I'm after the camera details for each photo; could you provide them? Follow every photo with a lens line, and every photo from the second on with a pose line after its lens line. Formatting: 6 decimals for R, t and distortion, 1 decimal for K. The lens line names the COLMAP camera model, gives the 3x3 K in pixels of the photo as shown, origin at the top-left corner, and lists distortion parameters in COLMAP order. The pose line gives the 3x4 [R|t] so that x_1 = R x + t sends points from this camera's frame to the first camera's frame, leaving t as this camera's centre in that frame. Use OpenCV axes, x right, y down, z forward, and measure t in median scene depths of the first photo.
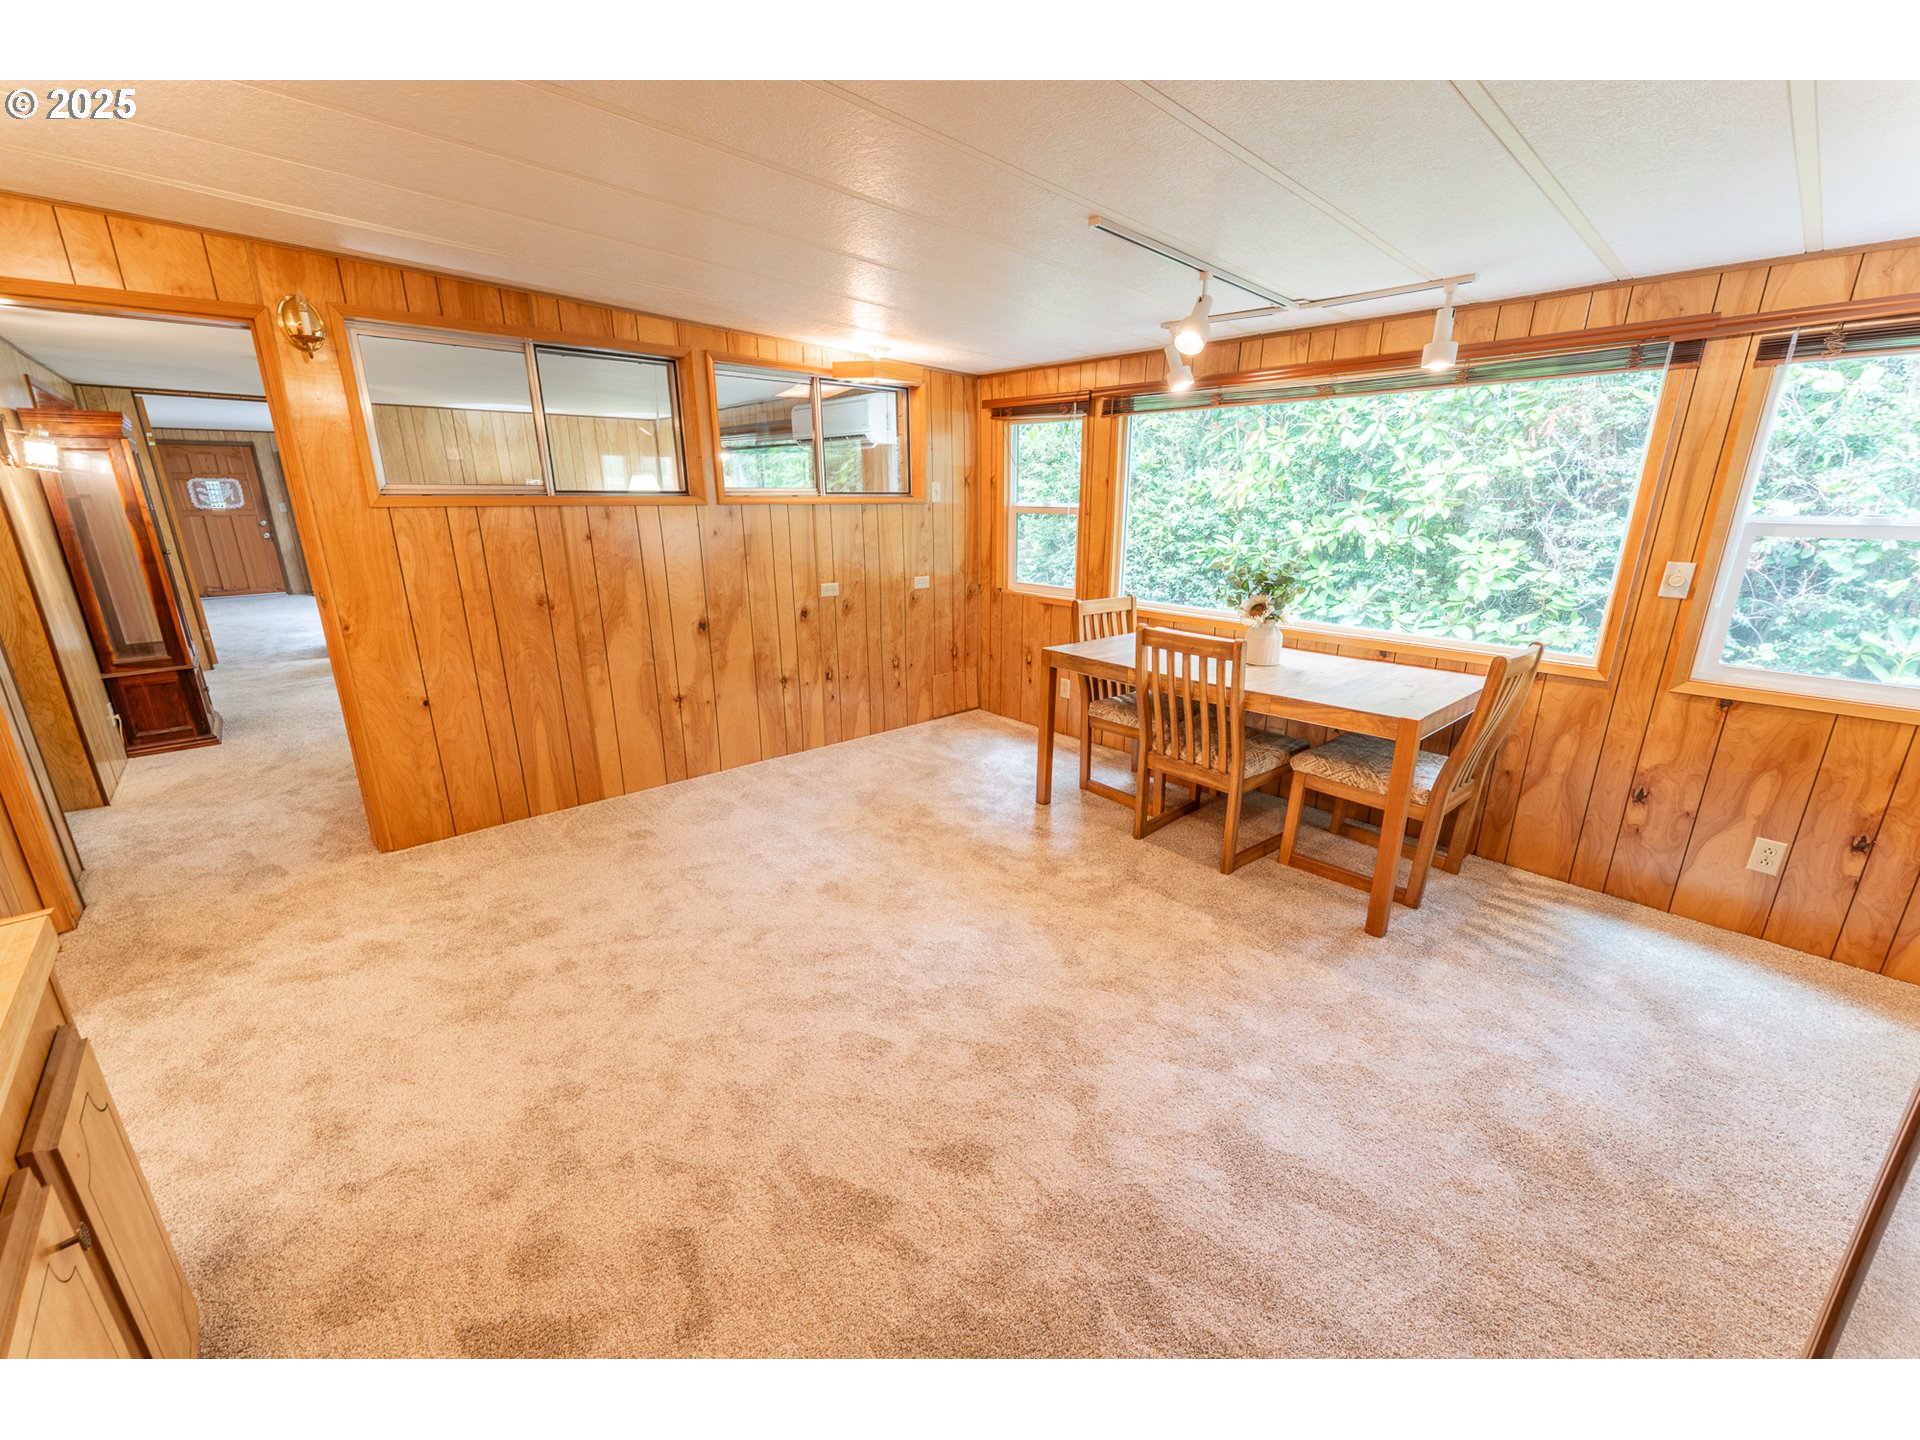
lens RADIAL K [[811.7, 0, 968.6], [0, 811.7, 730.2], [0, 0, 1]] dist [-0.009474, 0.000302]
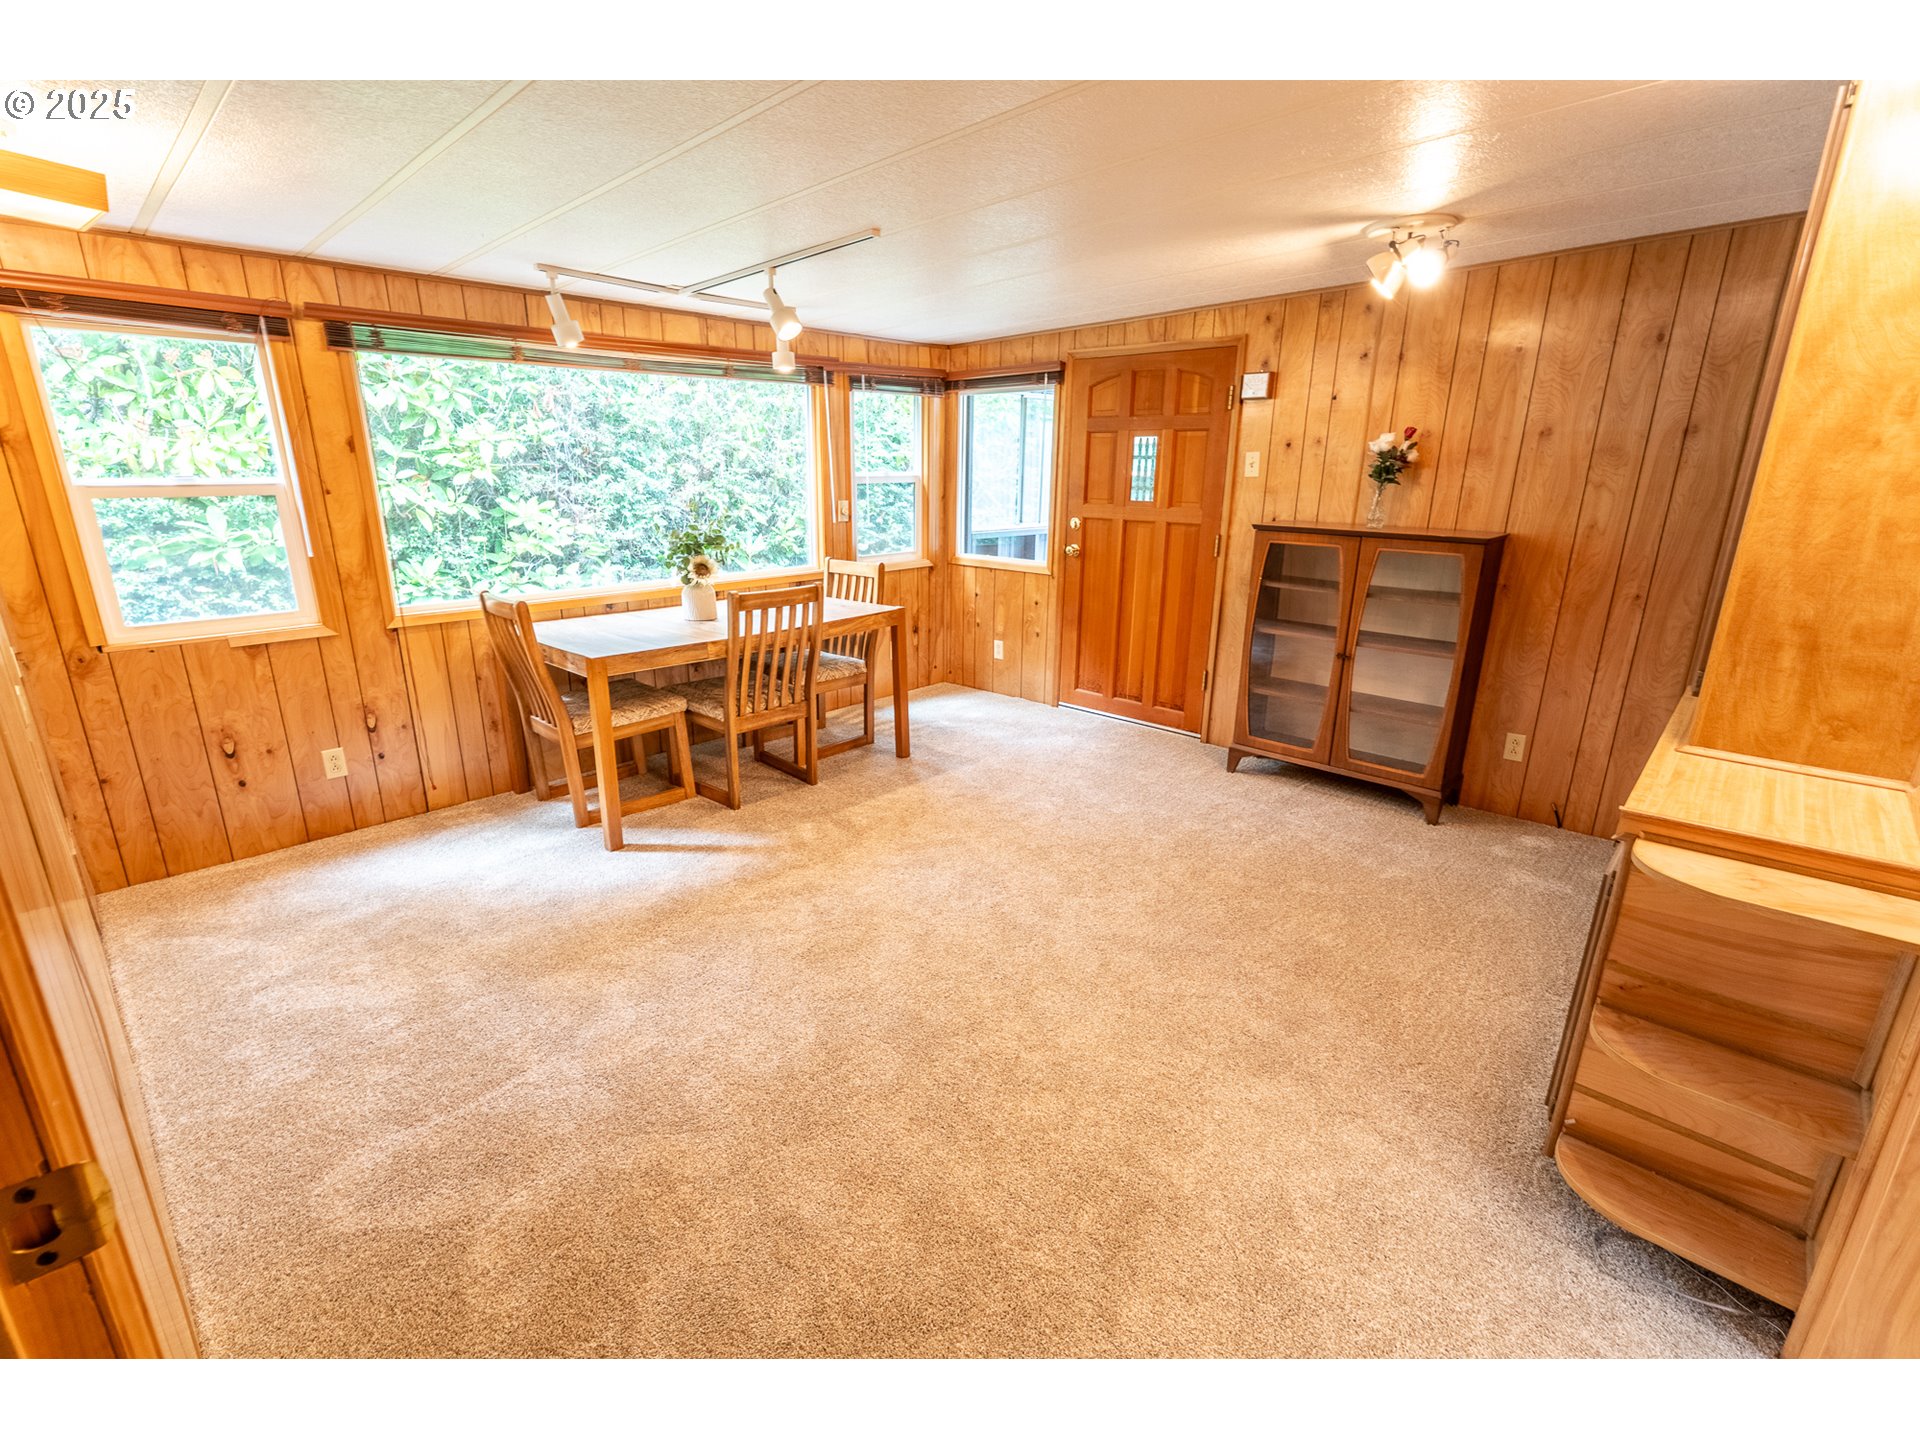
lens RADIAL K [[879.2, 0, 947.1], [0, 879.2, 715.4], [0, 0, 1]] dist [0.002991, -0.000640]
pose [[-0.095116, -0.282294, 0.954601, -0.837597], [0.280160, 0.912597, 0.297787, -0.226034], [-0.955230, 0.295765, -0.007715, 0.749476]]
